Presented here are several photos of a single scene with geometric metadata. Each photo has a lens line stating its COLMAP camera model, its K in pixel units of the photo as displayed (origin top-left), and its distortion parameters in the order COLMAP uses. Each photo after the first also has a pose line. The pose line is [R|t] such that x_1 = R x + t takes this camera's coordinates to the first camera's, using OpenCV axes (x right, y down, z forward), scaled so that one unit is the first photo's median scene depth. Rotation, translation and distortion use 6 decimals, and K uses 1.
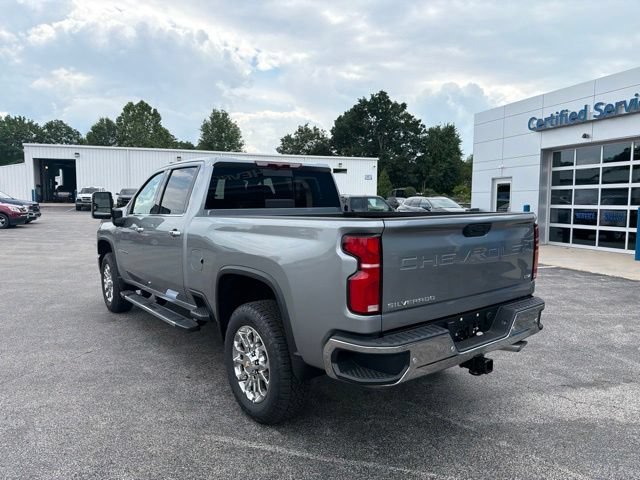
lens RADIAL K [[444.4, 0, 319.7], [0, 444.4, 239.9], [0, 0, 1]] dist [0.047080, -0.065631]
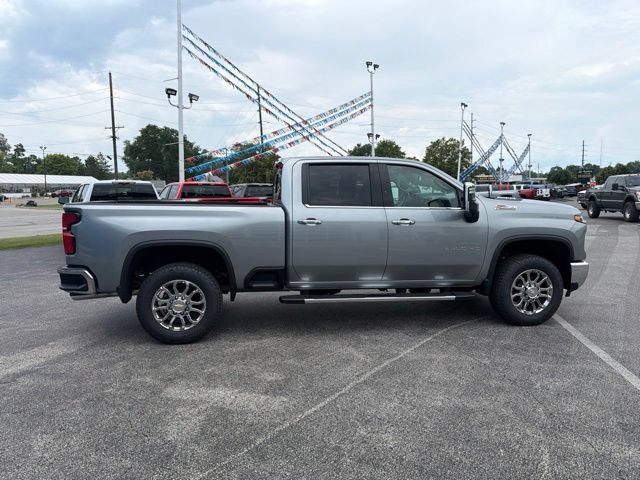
lens RADIAL K [[447.6, 0, 315.9], [0, 447.6, 239.2], [0, 0, 1]] dist [0.064006, -0.090654]
pose [[-0.481667, 0.095970, -0.871084, 0.294701], [-0.072374, 0.986234, 0.148676, -0.048409], [0.873361, 0.134656, -0.468090, 0.520466]]
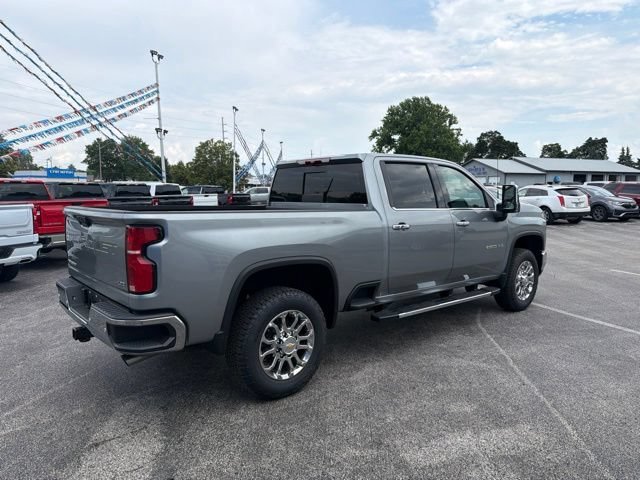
lens RADIAL K [[448.7, 0, 318.0], [0, 448.7, 238.2], [0, 0, 1]] dist [0.062603, -0.100204]
pose [[0.054233, 0.103692, -0.993130, 0.299652], [-0.088072, 0.991214, 0.098682, -0.028650], [0.994637, 0.082115, 0.062889, 0.290934]]
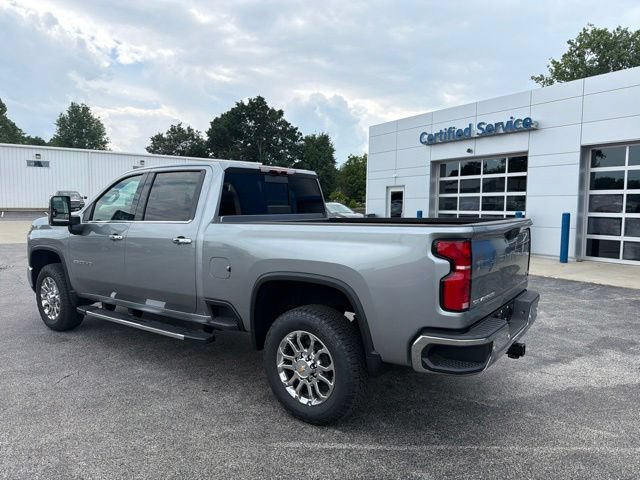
lens RADIAL K [[439.7, 0, 319.3], [0, 439.7, 249.3], [0, 0, 1]] dist [0.072196, -0.102114]
pose [[0.961837, -0.020670, 0.272843, -0.084284], [0.017556, 0.999750, 0.013849, -0.001455], [-0.273061, -0.008531, 0.961959, 0.005149]]
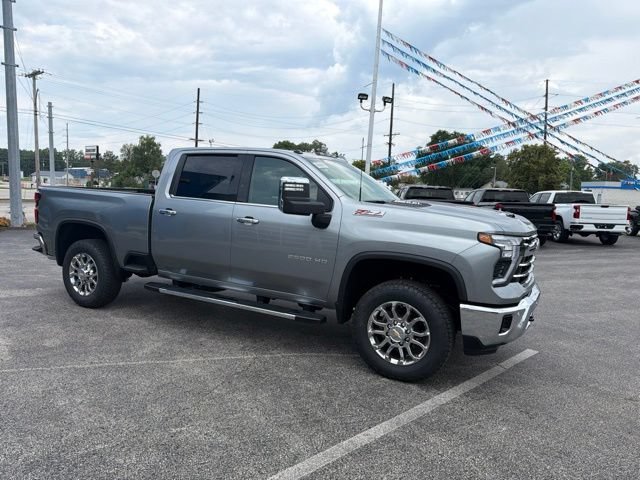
lens RADIAL K [[448.1, 0, 315.9], [0, 448.1, 241.7], [0, 0, 1]] dist [0.066195, -0.092952]
pose [[-0.906684, 0.010942, -0.421669, 0.053126], [-0.076818, 0.978663, 0.190572, -0.061983], [0.414757, 0.205180, -0.886497, 0.704080]]
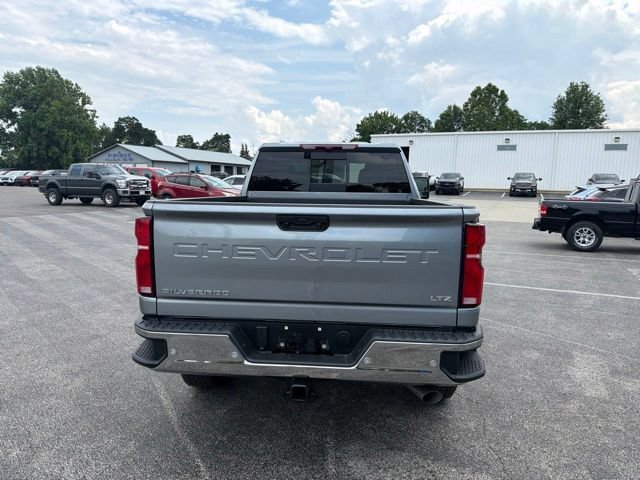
lens RADIAL K [[446.7, 0, 319.7], [0, 446.7, 239.0], [0, 0, 1]] dist [0.058653, -0.082055]
pose [[0.739440, 0.098477, -0.665981, 0.170302], [-0.077201, 0.995121, 0.061429, -0.008364], [0.668781, 0.005992, 0.743435, 0.079495]]
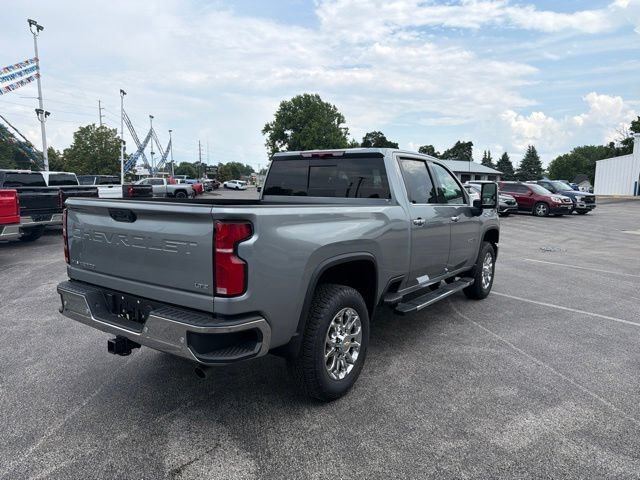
lens RADIAL K [[447.5, 0, 318.1], [0, 447.5, 242.1], [0, 0, 1]] dist [0.073779, -0.102015]
pose [[0.296217, 0.122240, -0.947266, 0.276692], [-0.103231, 0.990064, 0.095482, -0.020094], [0.949526, 0.069504, 0.305893, 0.208489]]
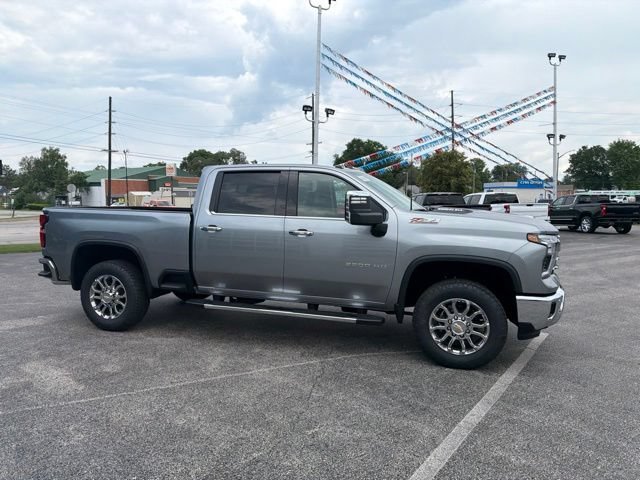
lens RADIAL K [[447.6, 0, 315.9], [0, 447.6, 239.2], [0, 0, 1]] dist [0.064006, -0.090654]
pose [[-0.816584, 0.047067, -0.575304, 0.140719], [-0.054175, 0.986022, 0.157563, -0.061274], [0.574678, 0.159830, -0.802620, 0.676959]]
